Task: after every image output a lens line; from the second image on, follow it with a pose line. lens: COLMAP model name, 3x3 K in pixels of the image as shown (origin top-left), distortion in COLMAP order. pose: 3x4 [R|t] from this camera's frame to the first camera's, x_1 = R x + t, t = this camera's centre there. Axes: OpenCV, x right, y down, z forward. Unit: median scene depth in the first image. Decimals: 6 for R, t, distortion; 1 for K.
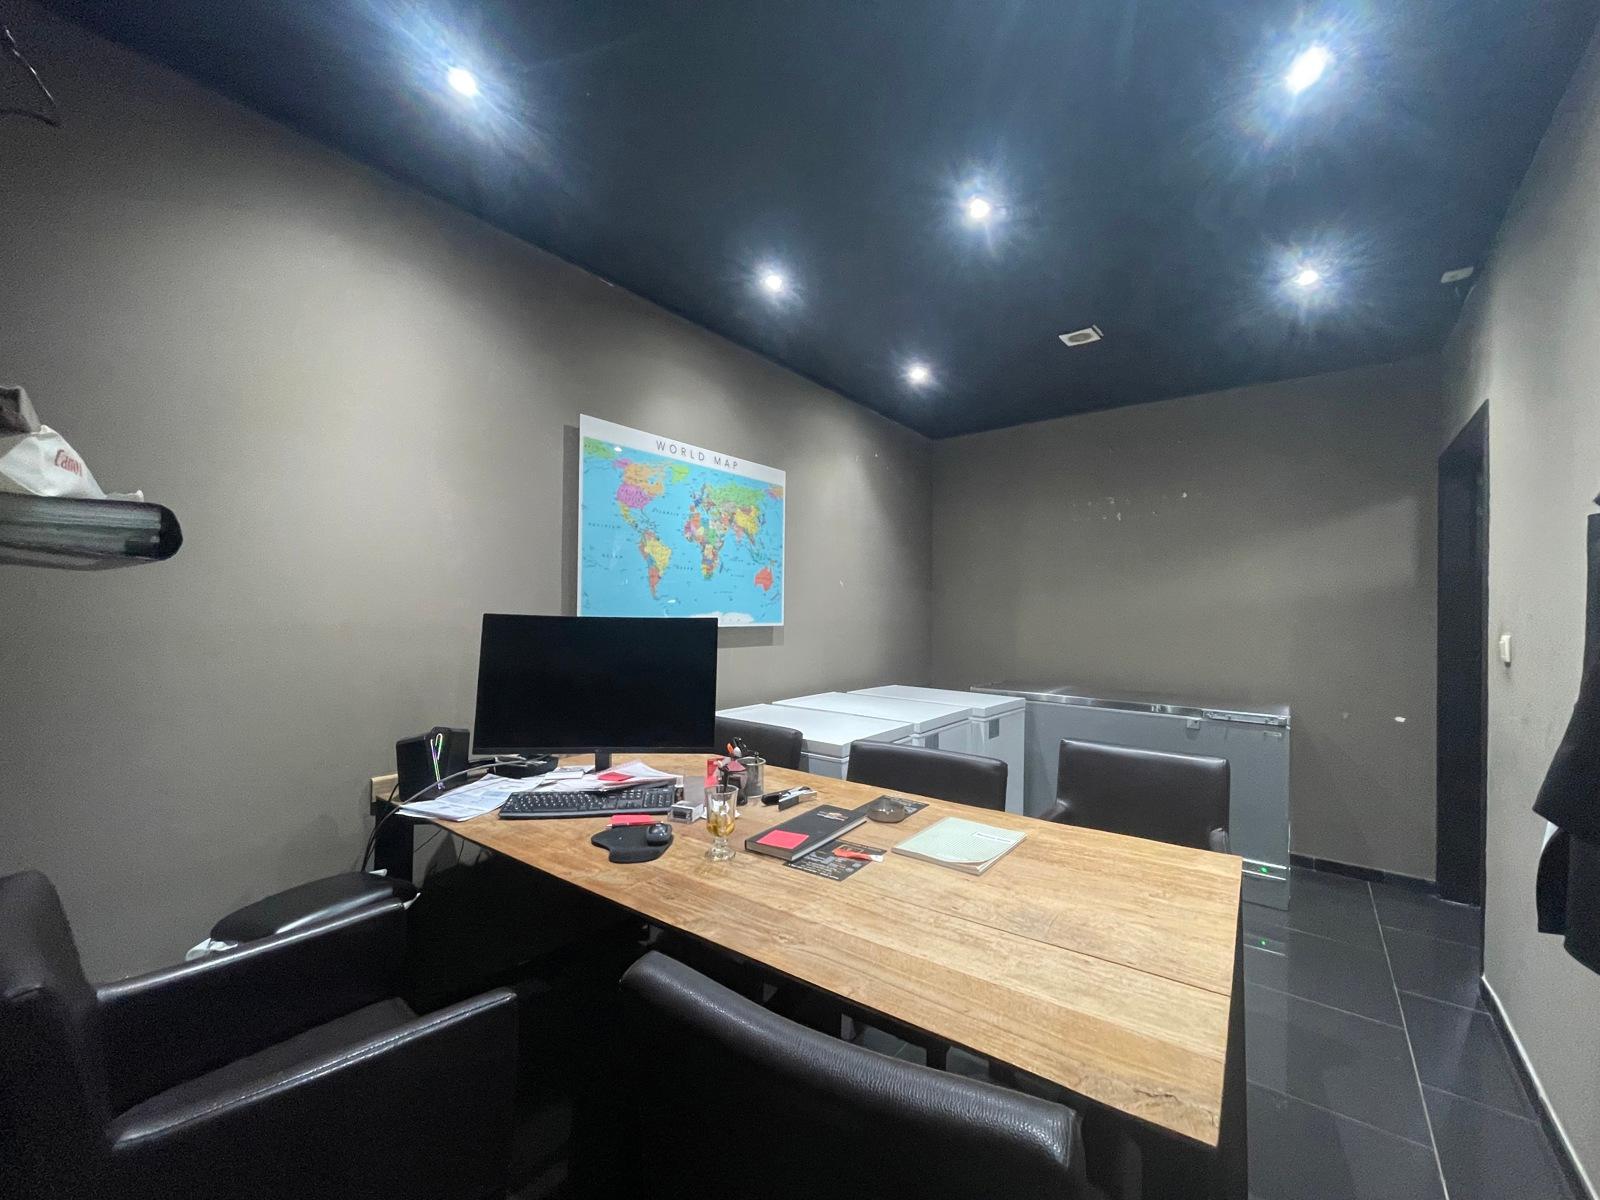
lens RADIAL K [[642.2, 0, 798.4], [0, 642.2, 603.2], [0, 0, 1]] dist [-0.003973, -0.000192]
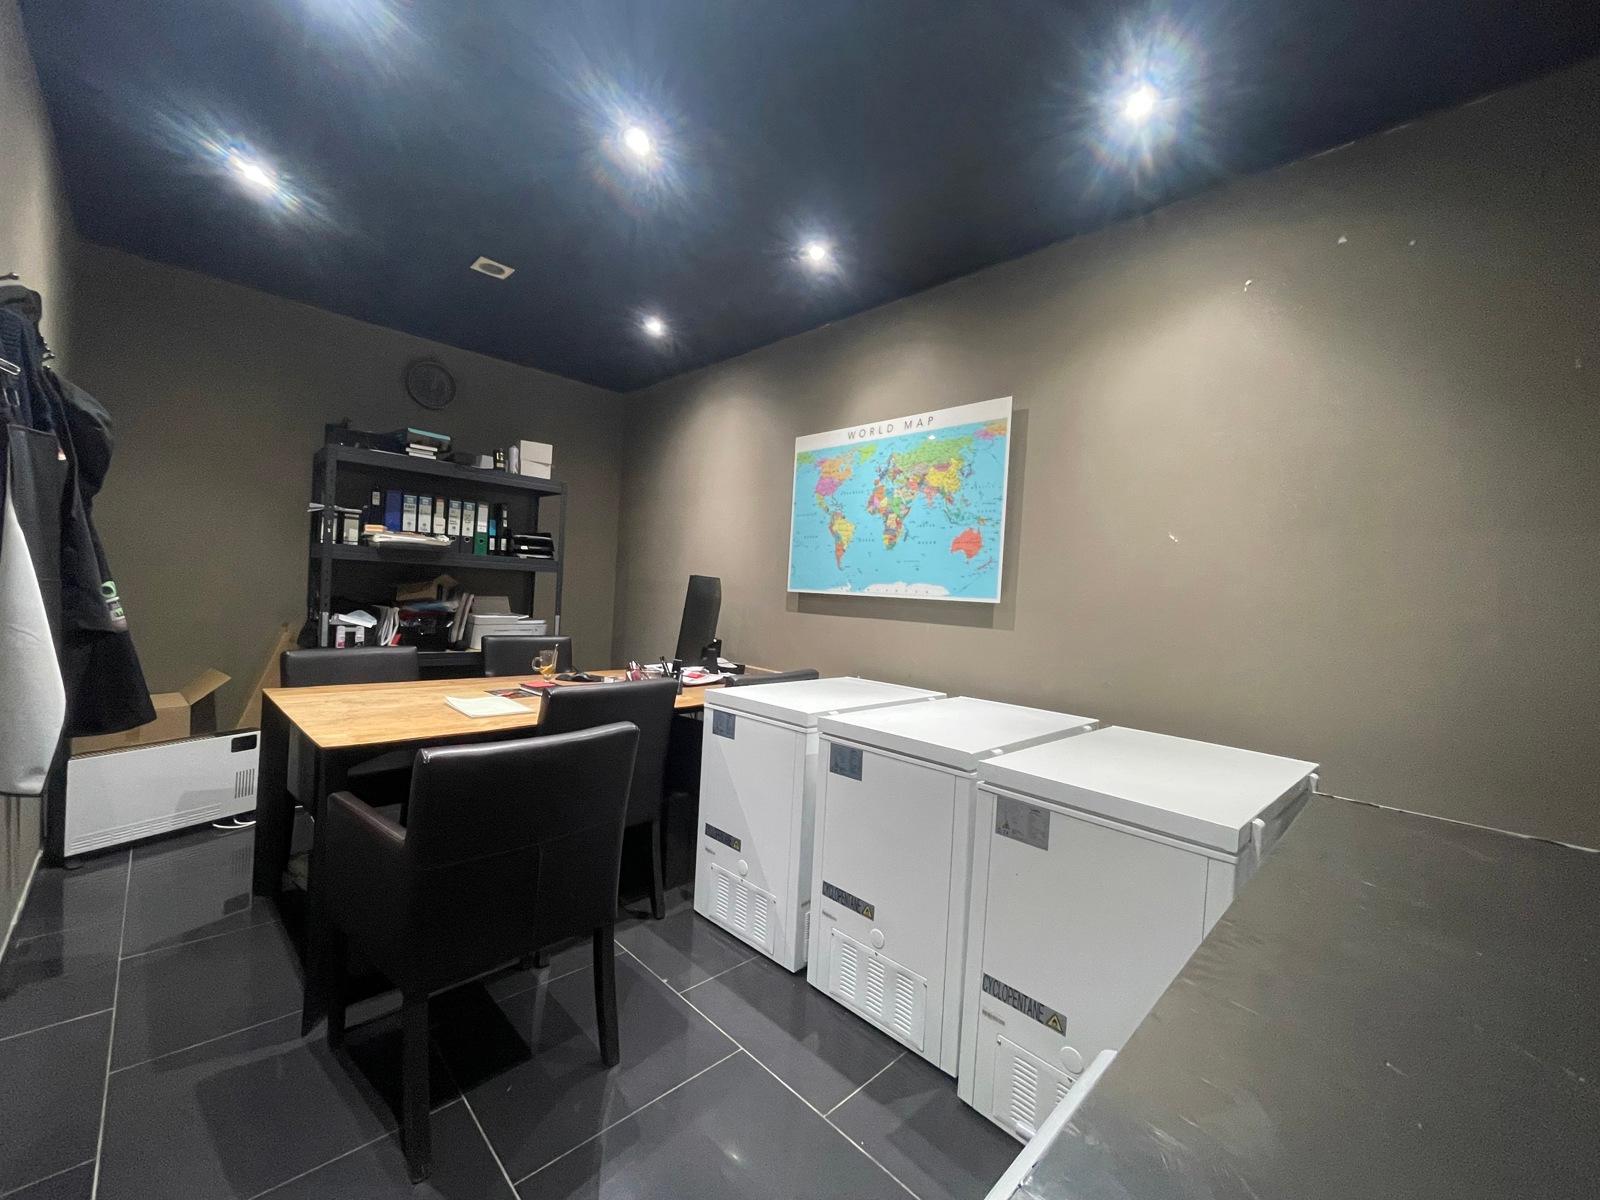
lens RADIAL K [[642.2, 0, 796.6], [0, 642.2, 607.4], [0, 0, 1]] dist [-0.003973, -0.000192]
pose [[-0.141044, 0.004870, -0.989991, 0.864527], [-0.044218, 0.998959, 0.011214, 0.048426], [0.989015, 0.045357, -0.140682, 0.999386]]
